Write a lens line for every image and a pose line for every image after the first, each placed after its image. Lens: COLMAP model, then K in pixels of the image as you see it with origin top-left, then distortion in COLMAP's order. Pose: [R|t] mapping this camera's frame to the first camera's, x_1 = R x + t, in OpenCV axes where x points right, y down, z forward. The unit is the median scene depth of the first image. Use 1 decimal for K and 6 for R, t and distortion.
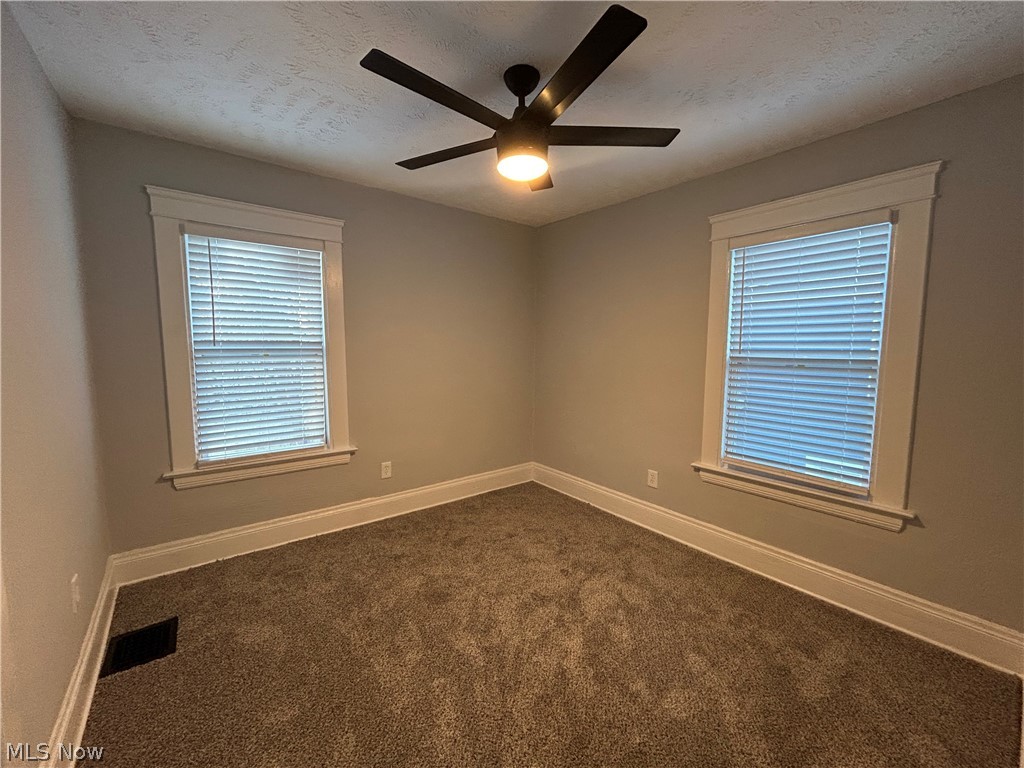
lens RADIAL K [[415.0, 0, 510.8], [0, 415.0, 381.0], [0, 0, 1]] dist [-0.002434, 0.000813]
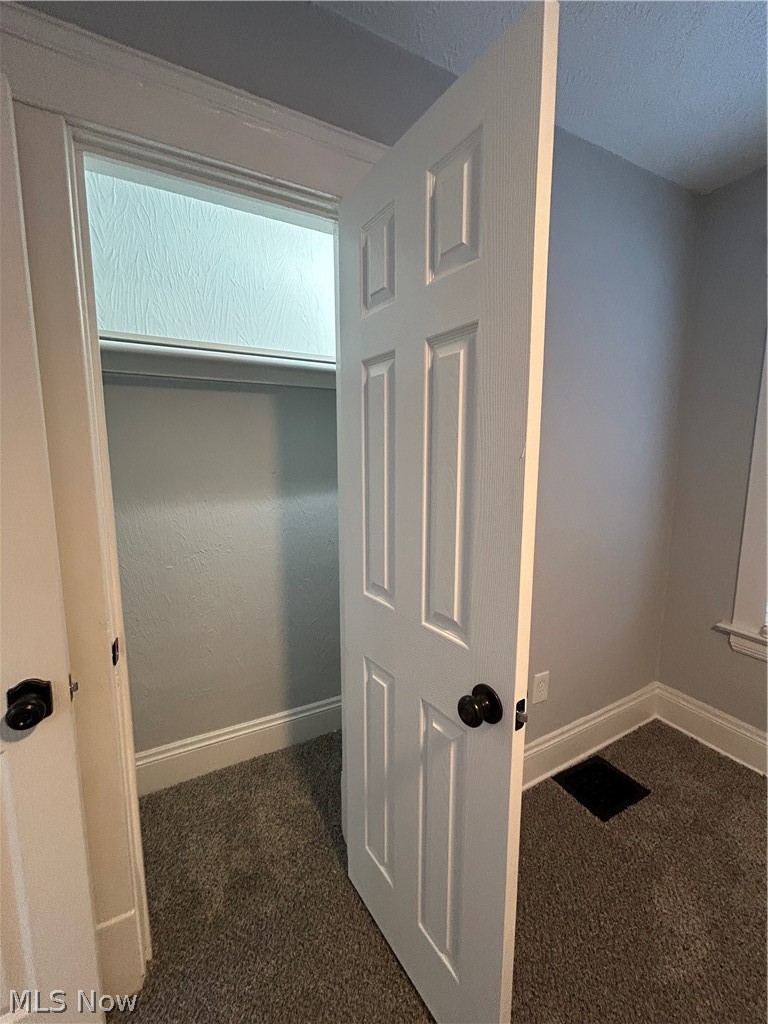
lens RADIAL K [[415.0, 0, 381.3], [0, 415.0, 508.3], [0, 0, 1]] dist [-0.002434, 0.000813]
pose [[-0.173110, 0.132627, -0.975932, 0.007832], [-0.095694, 0.983939, 0.150689, -0.047069], [0.980243, 0.119477, -0.157638, 0.487243]]
